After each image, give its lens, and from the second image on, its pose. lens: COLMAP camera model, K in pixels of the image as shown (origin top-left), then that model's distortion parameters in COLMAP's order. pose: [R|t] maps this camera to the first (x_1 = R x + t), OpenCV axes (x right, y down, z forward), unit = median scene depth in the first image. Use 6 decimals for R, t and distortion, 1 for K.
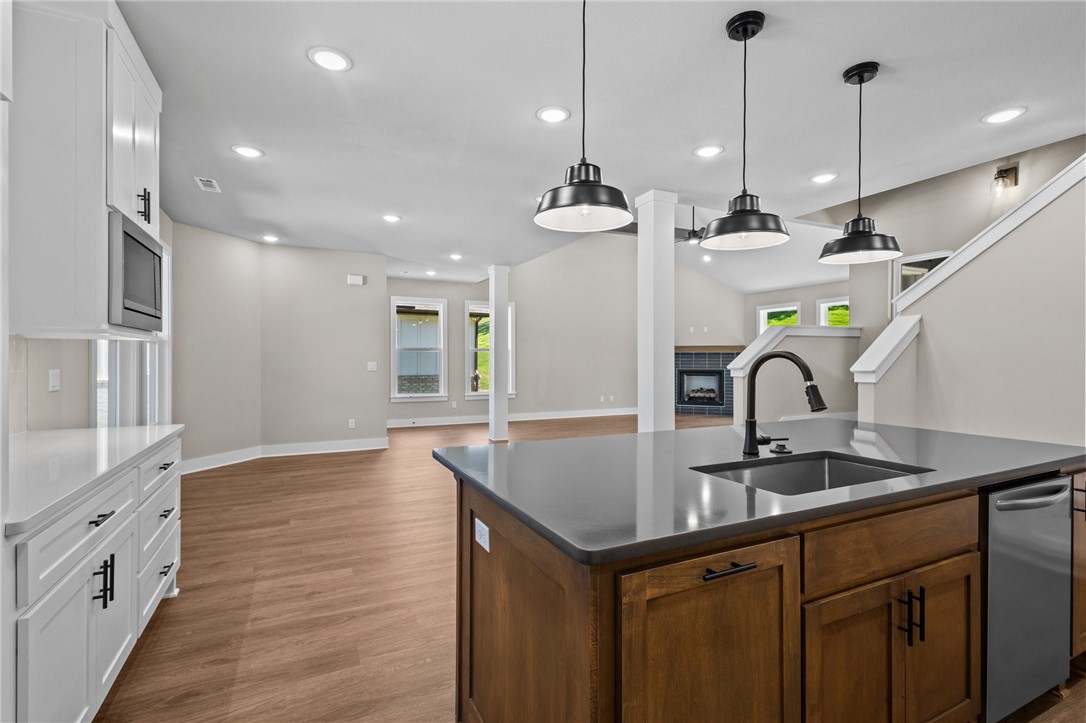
lens RADIAL K [[500.5, 0, 538.7], [0, 500.5, 359.1], [0, 0, 1]] dist [0.008677, -0.002955]
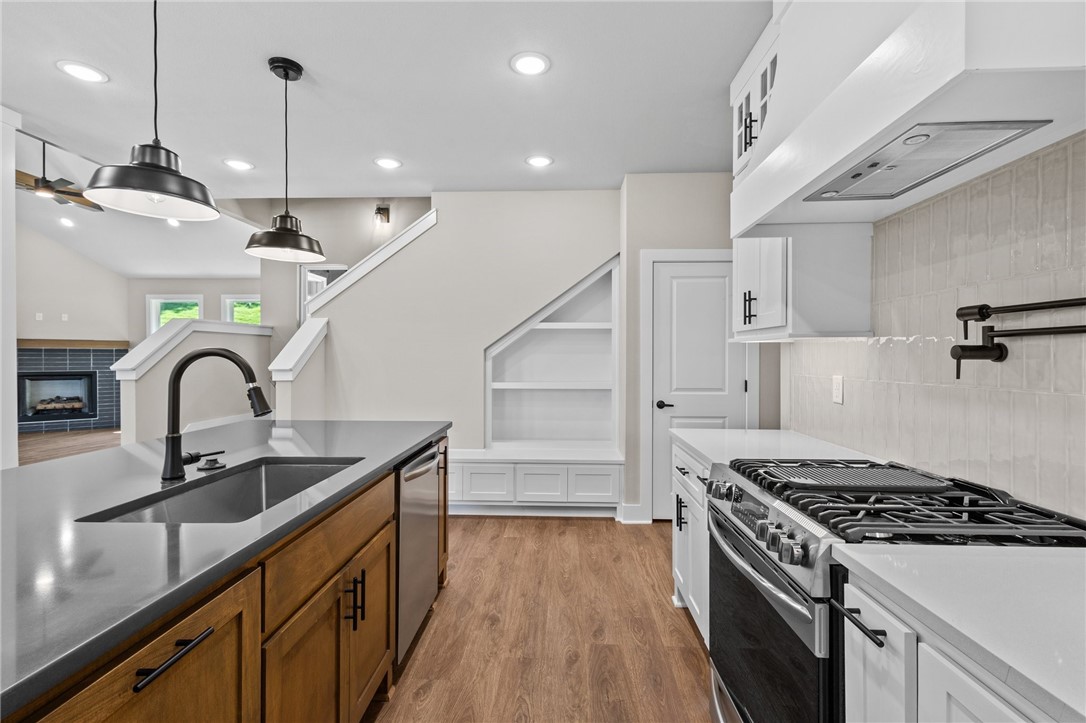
lens RADIAL K [[500.5, 0, 546.9], [0, 500.5, 360.6], [0, 0, 1]] dist [0.008677, -0.002955]
pose [[0.461343, -0.005010, 0.887208, -0.002971], [-0.000526, 0.999982, 0.005921, -0.000267], [-0.887222, -0.003198, 0.461332, 0.090629]]
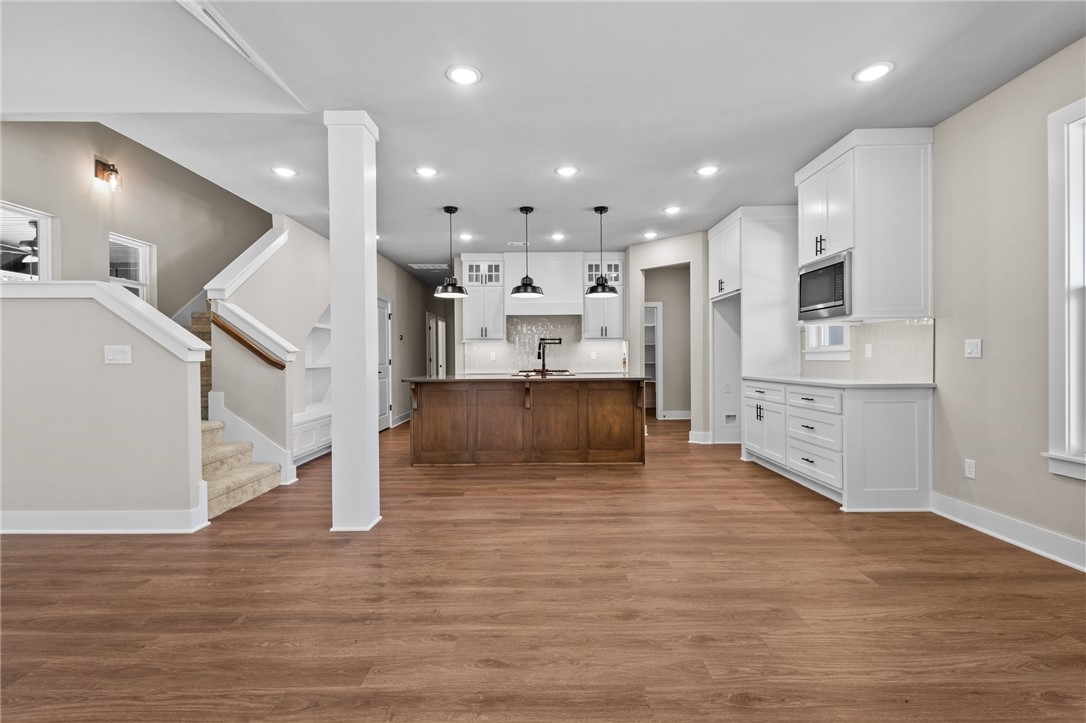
lens RADIAL K [[500.5, 0, 541.7], [0, 500.5, 364.7], [0, 0, 1]] dist [0.008677, -0.002955]
pose [[-0.903586, 0.001320, 0.428405, -0.647051], [0.007497, 0.999891, 0.012731, 0.067011], [-0.428341, 0.014715, -0.903497, 2.886003]]
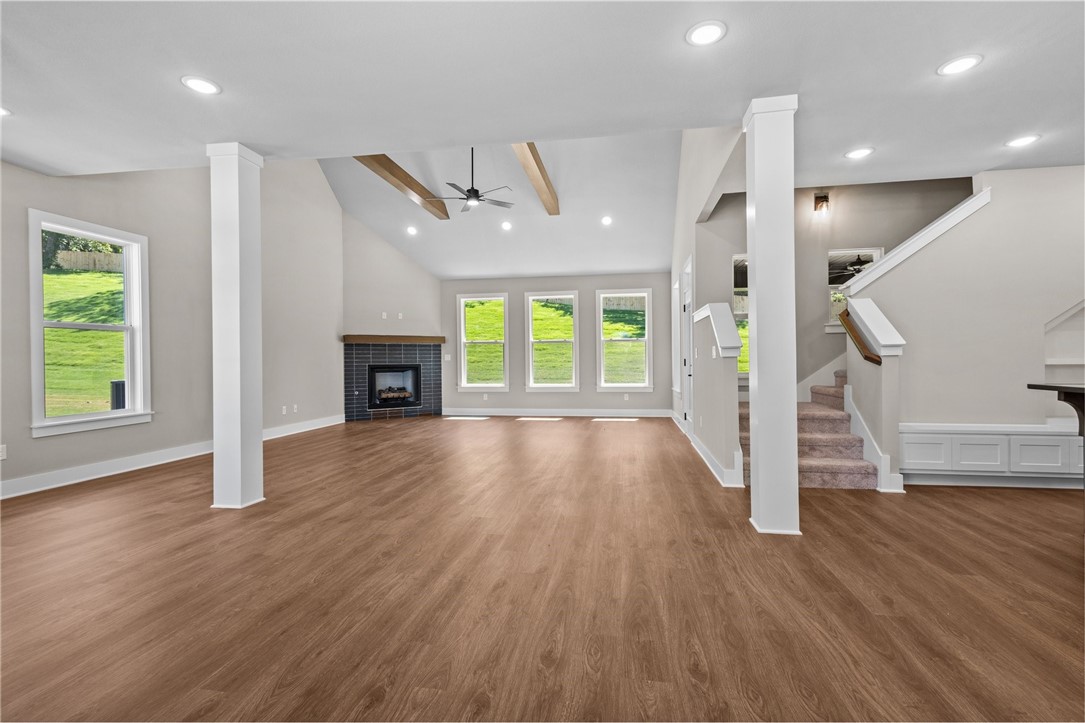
lens RADIAL K [[500.0, 0, 542.6], [0, 500.0, 356.1], [0, 0, 1]] dist [0.008677, -0.002955]
pose [[0.575131, 0.000621, 0.818061, -1.027938], [0.008956, 0.999935, -0.007056, 0.074176], [-0.818013, 0.011385, 0.575088, 1.588726]]
